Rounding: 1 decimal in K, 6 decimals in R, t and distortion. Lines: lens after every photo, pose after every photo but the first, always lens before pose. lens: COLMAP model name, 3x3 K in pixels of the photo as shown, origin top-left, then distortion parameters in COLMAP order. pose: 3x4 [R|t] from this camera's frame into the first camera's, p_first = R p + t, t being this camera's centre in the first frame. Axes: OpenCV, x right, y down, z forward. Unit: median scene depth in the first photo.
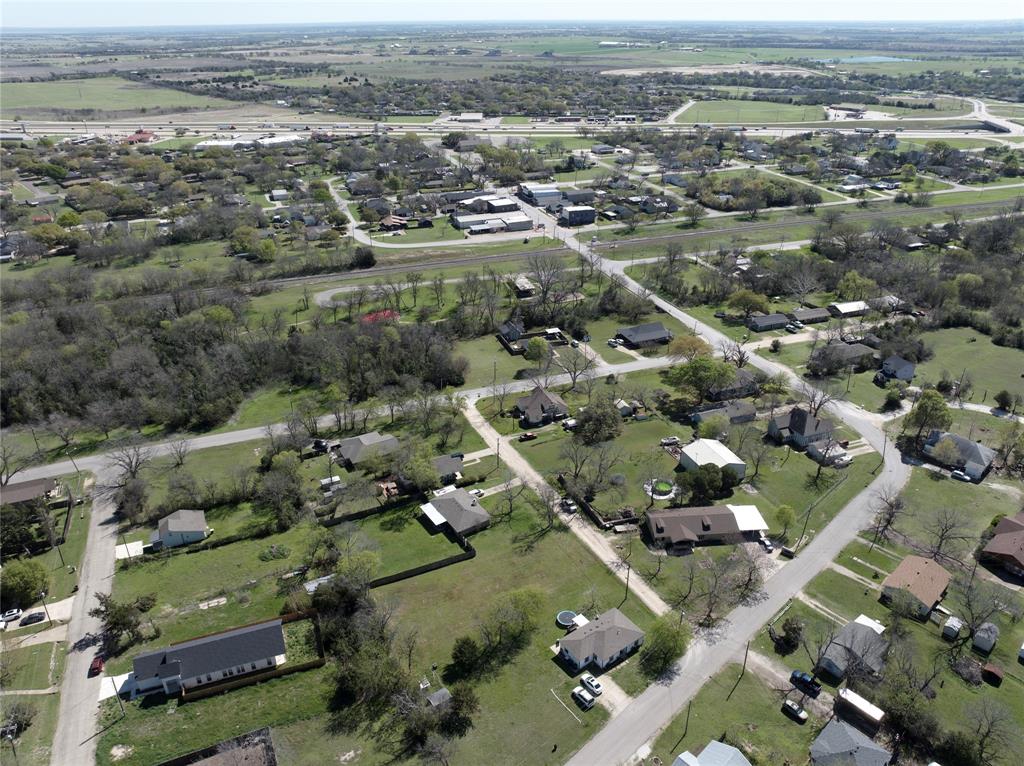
lens RADIAL K [[717.3, 0, 512.0], [0, 717.3, 383.0], [0, 0, 1]] dist [-0.032663, -0.001446]
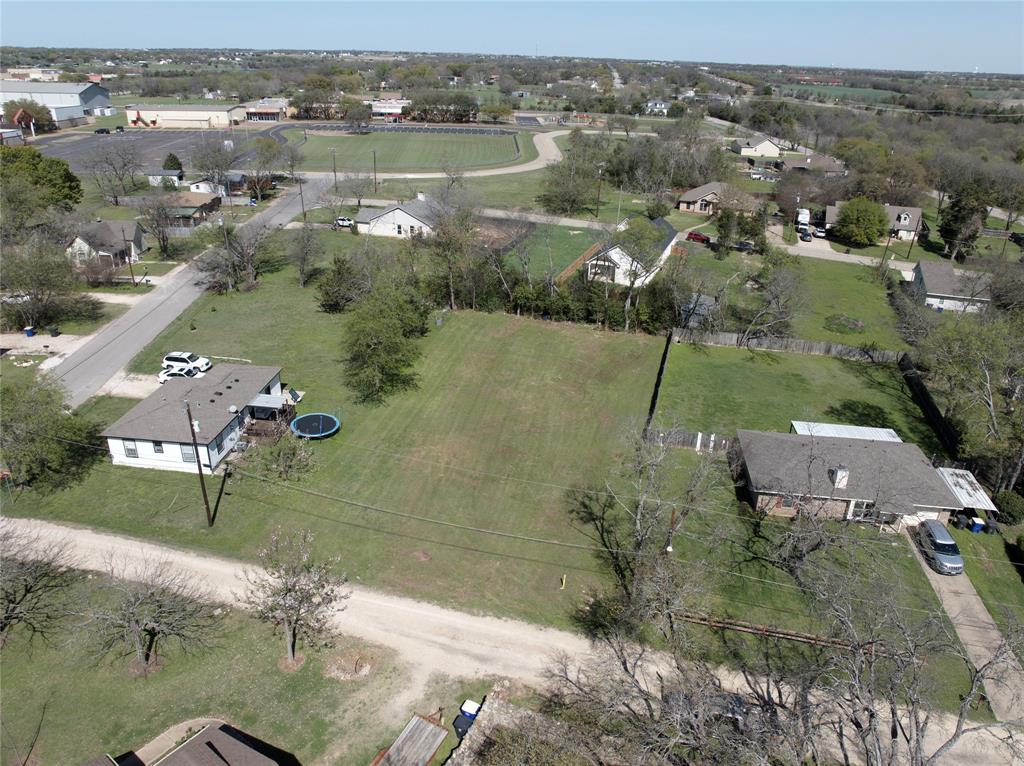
lens RADIAL K [[728.9, 0, 520.4], [0, 728.9, 362.1], [0, 0, 1]] dist [-0.043767, -0.004315]
pose [[-0.649435, 0.289246, -0.703257, 0.242624], [-0.366508, 0.691254, 0.622768, -0.006548], [0.666262, 0.662197, -0.342914, 1.012600]]
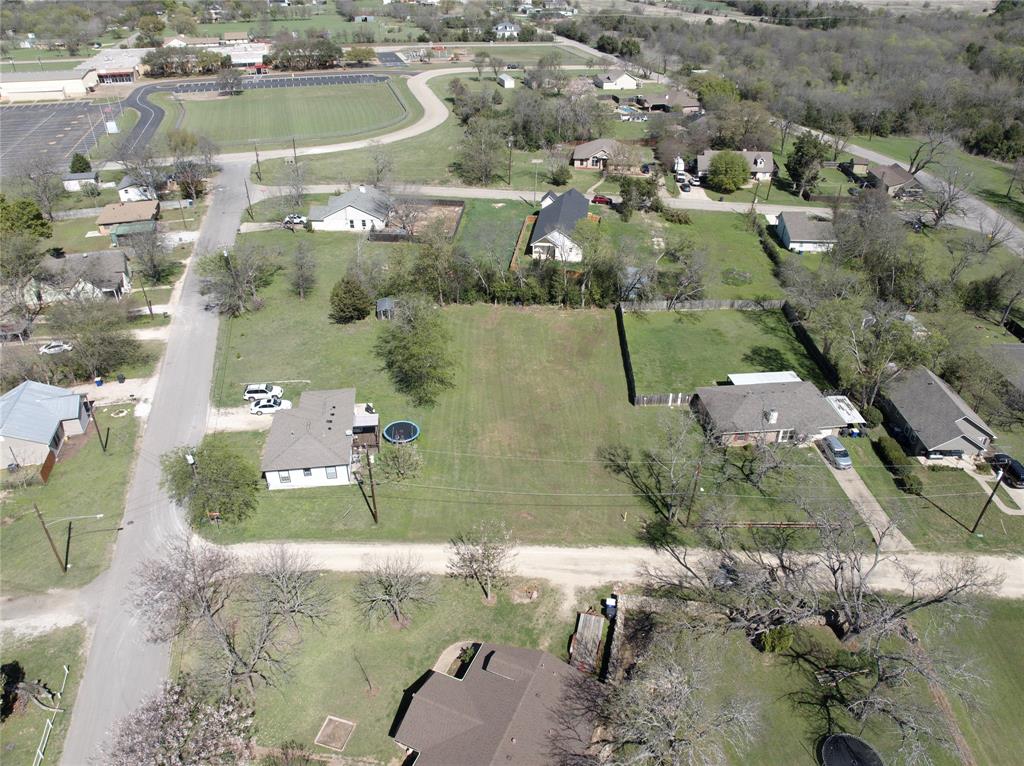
lens RADIAL K [[728.9, 0, 520.4], [0, 728.9, 362.1], [0, 0, 1]] dist [-0.043767, -0.004315]
pose [[-0.456273, 0.457209, -0.763397, 0.374296], [-0.403325, 0.658459, 0.635422, -0.090296], [0.793186, 0.597823, -0.116033, 0.932619]]
